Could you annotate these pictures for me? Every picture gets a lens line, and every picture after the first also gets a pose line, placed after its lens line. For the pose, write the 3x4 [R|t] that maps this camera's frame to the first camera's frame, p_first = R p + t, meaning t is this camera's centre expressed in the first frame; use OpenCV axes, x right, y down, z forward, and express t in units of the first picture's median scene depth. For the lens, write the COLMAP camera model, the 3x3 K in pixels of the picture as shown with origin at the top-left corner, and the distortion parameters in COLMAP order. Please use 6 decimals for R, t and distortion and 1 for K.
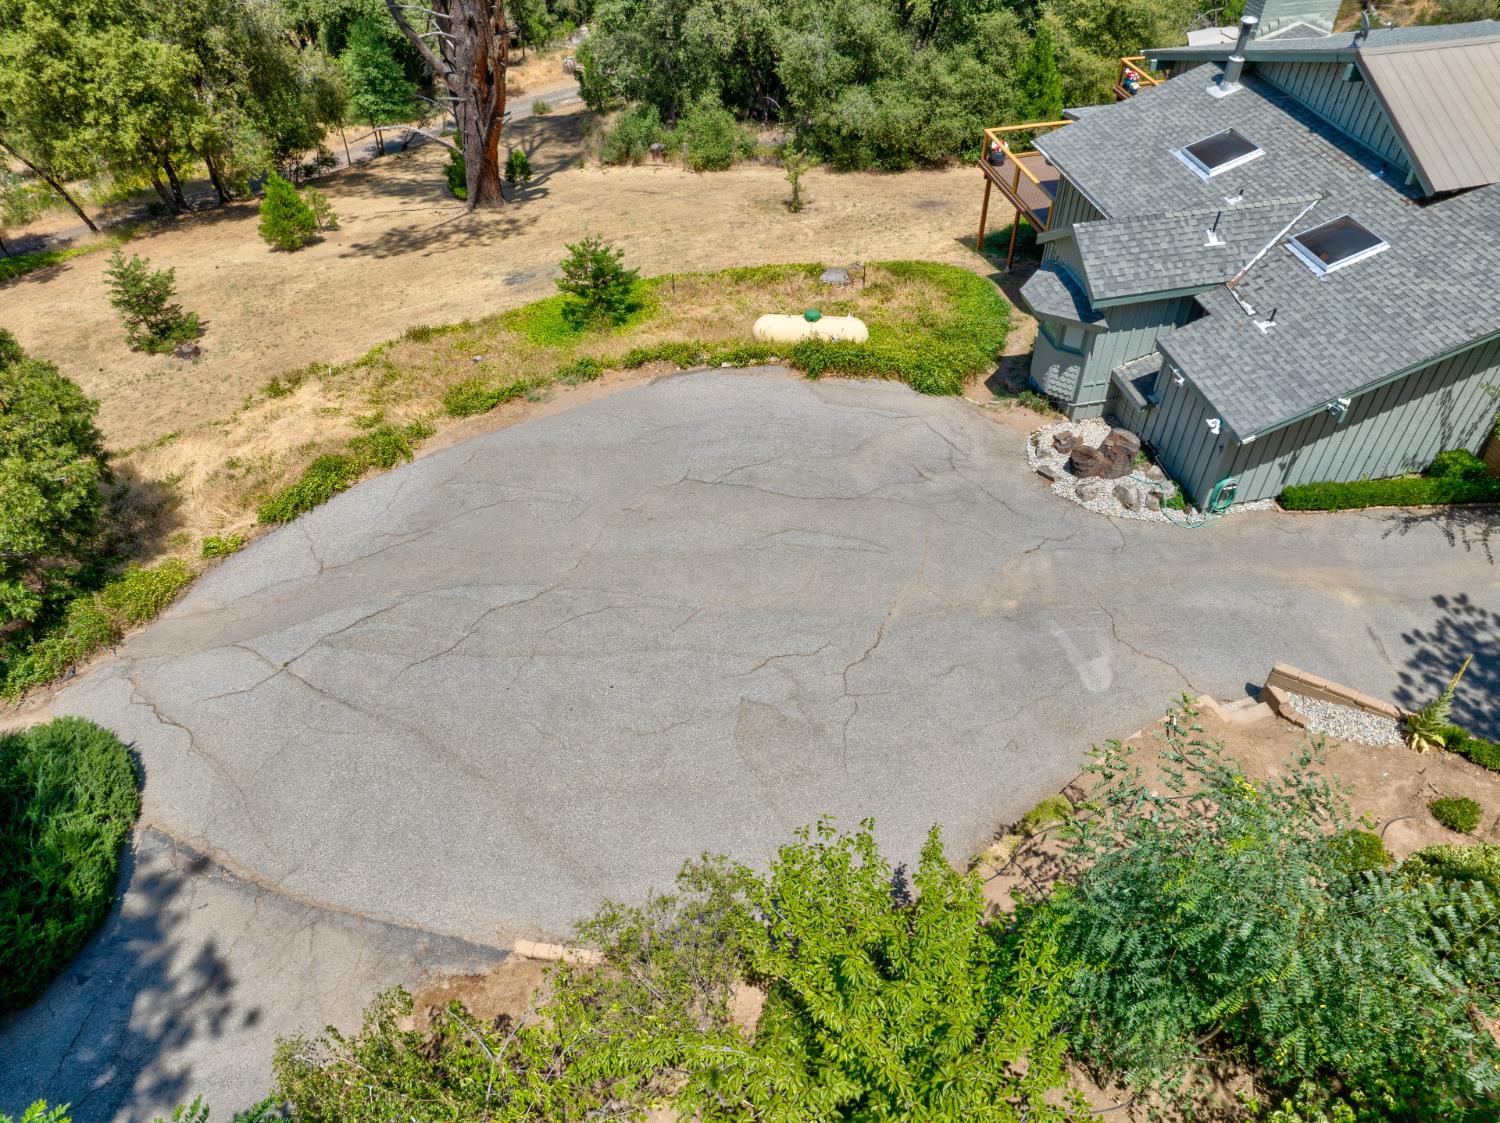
lens RADIAL K [[1049.0, 0, 750.0], [0, 1049.0, 561.5], [0, 0, 1]] dist [-0.037072, 0.002886]
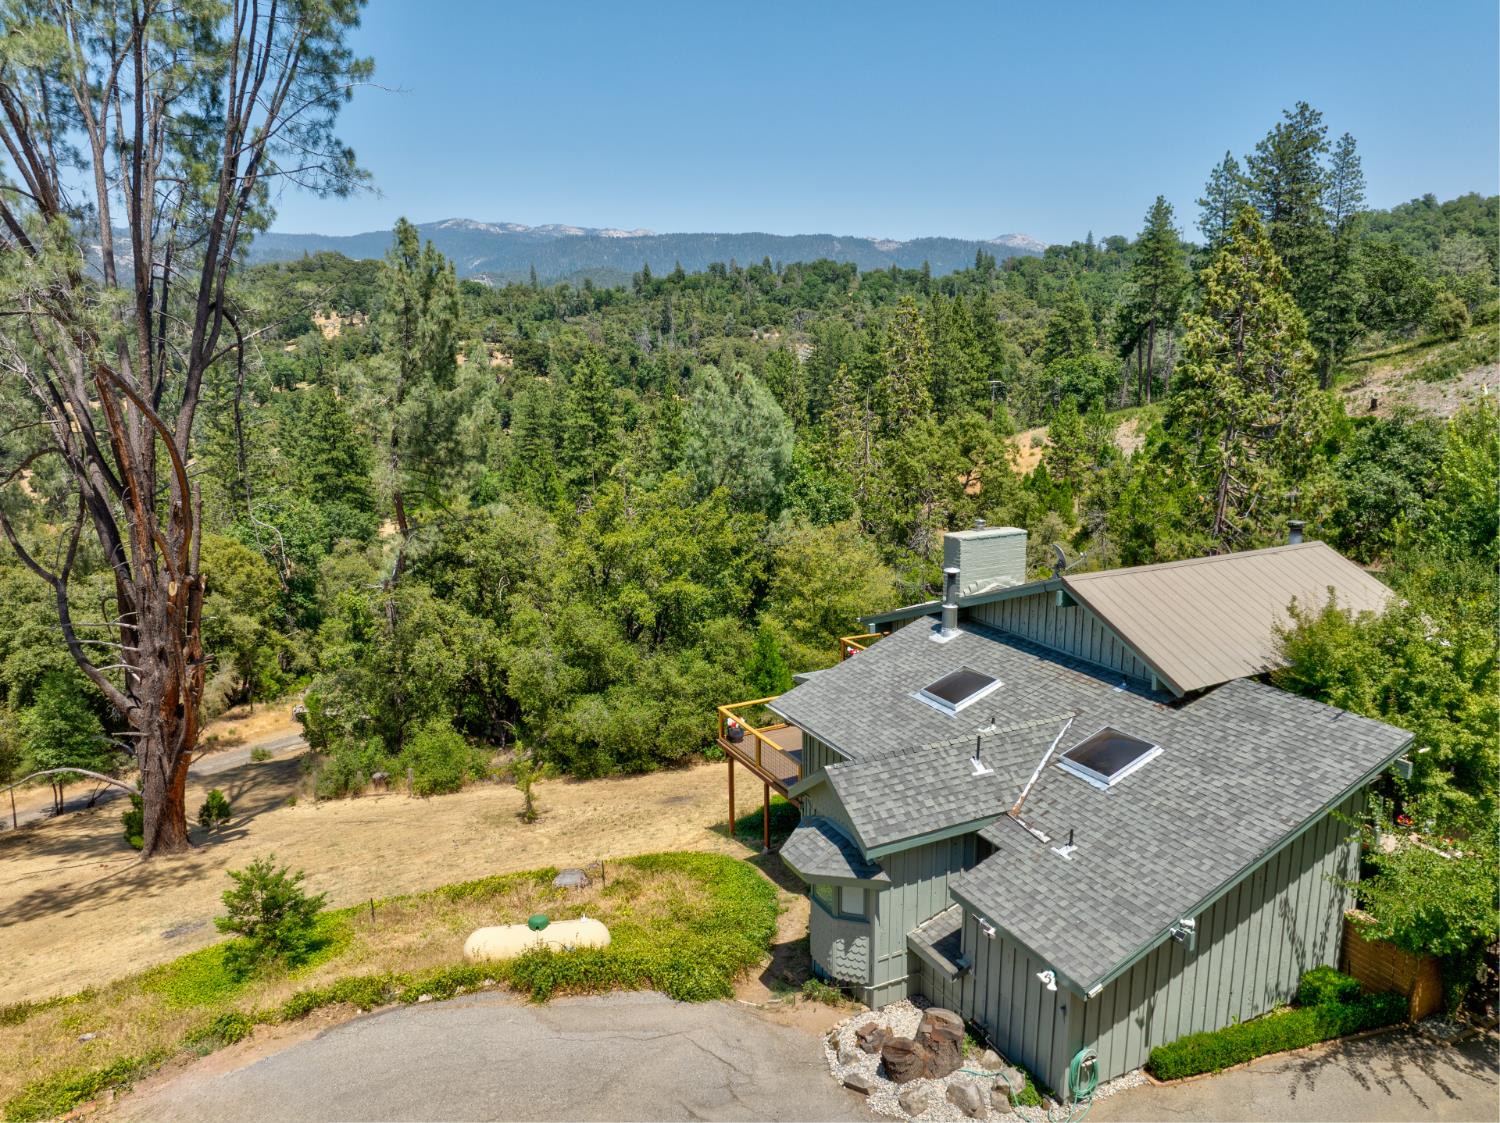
lens RADIAL K [[1049.0, 0, 750.0], [0, 1049.0, 561.5], [0, 0, 1]] dist [-0.037072, 0.002886]
pose [[0.972486, -0.041761, 0.229190, 0.044028], [0.163157, 0.824325, -0.542096, -0.001995], [-0.166288, 0.564575, 0.808458, 0.161405]]
